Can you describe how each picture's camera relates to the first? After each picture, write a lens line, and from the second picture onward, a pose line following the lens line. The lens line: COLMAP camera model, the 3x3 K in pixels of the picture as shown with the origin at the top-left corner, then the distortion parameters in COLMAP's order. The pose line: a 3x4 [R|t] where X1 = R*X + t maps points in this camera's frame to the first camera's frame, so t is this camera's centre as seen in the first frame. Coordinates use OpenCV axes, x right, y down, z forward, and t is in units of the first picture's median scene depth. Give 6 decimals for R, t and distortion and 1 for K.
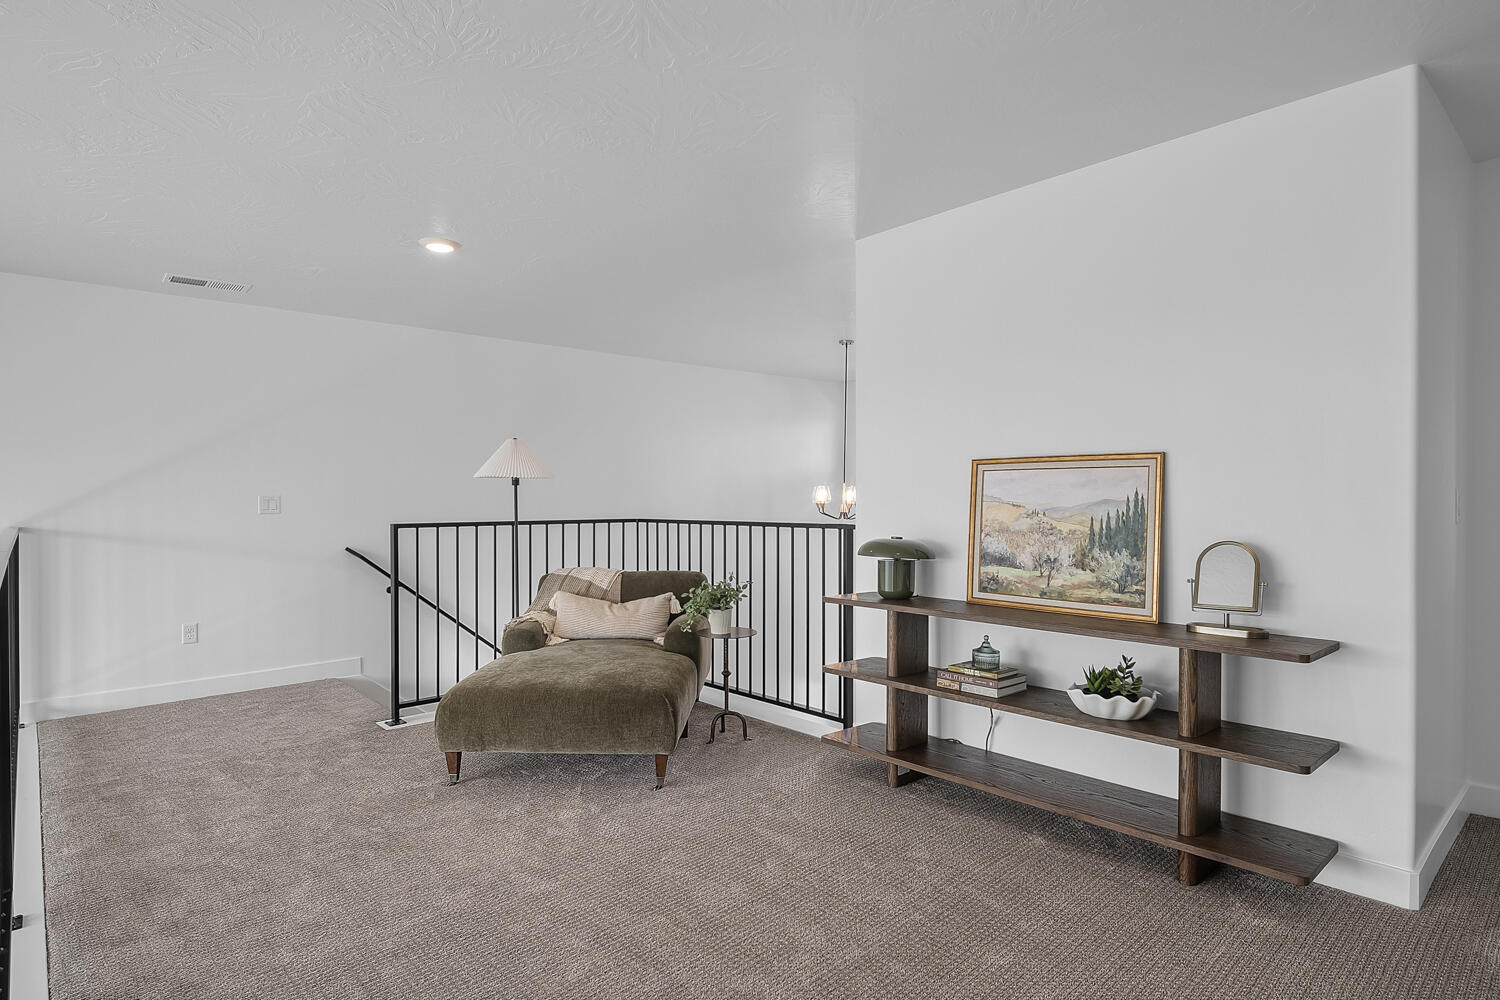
lens RADIAL K [[794.0, 0, 758.8], [0, 794.0, 506.1], [0, 0, 1]] dist [0.023032, -0.015949]
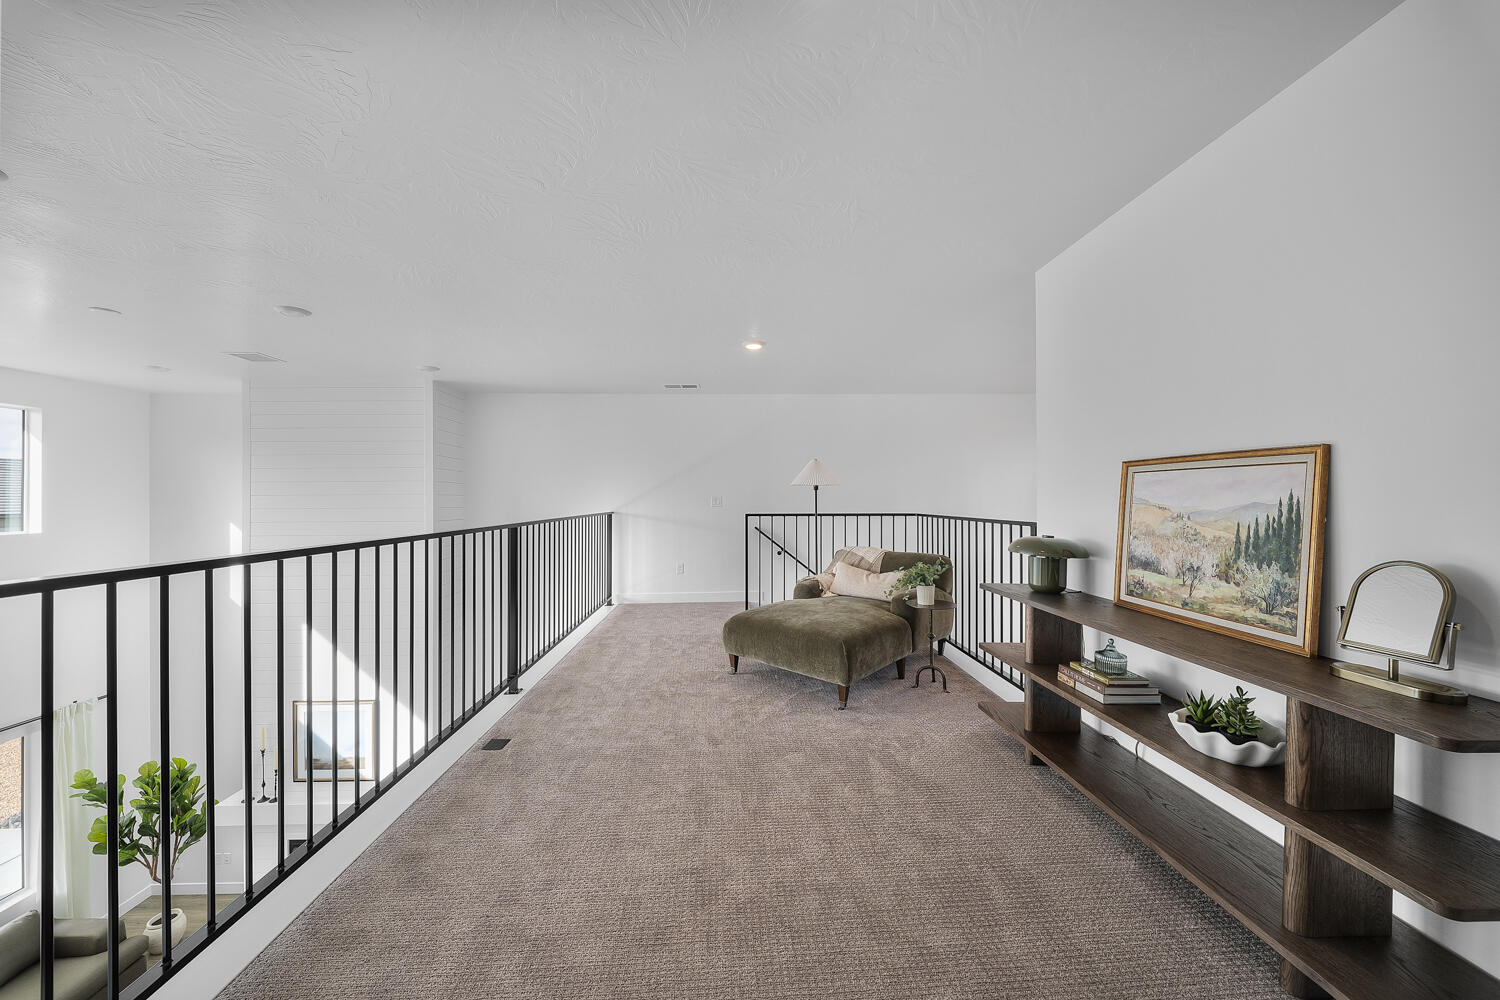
lens RADIAL K [[528.2, 0, 750.7], [0, 528.2, 495.4], [0, 0, 1]] dist [0.018154, -0.012780]
pose [[0.768855, -0.001226, -0.639422, 0.370986], [-0.007703, 0.999908, -0.011178, -0.005532], [0.639377, 0.013520, 0.768774, 0.204841]]
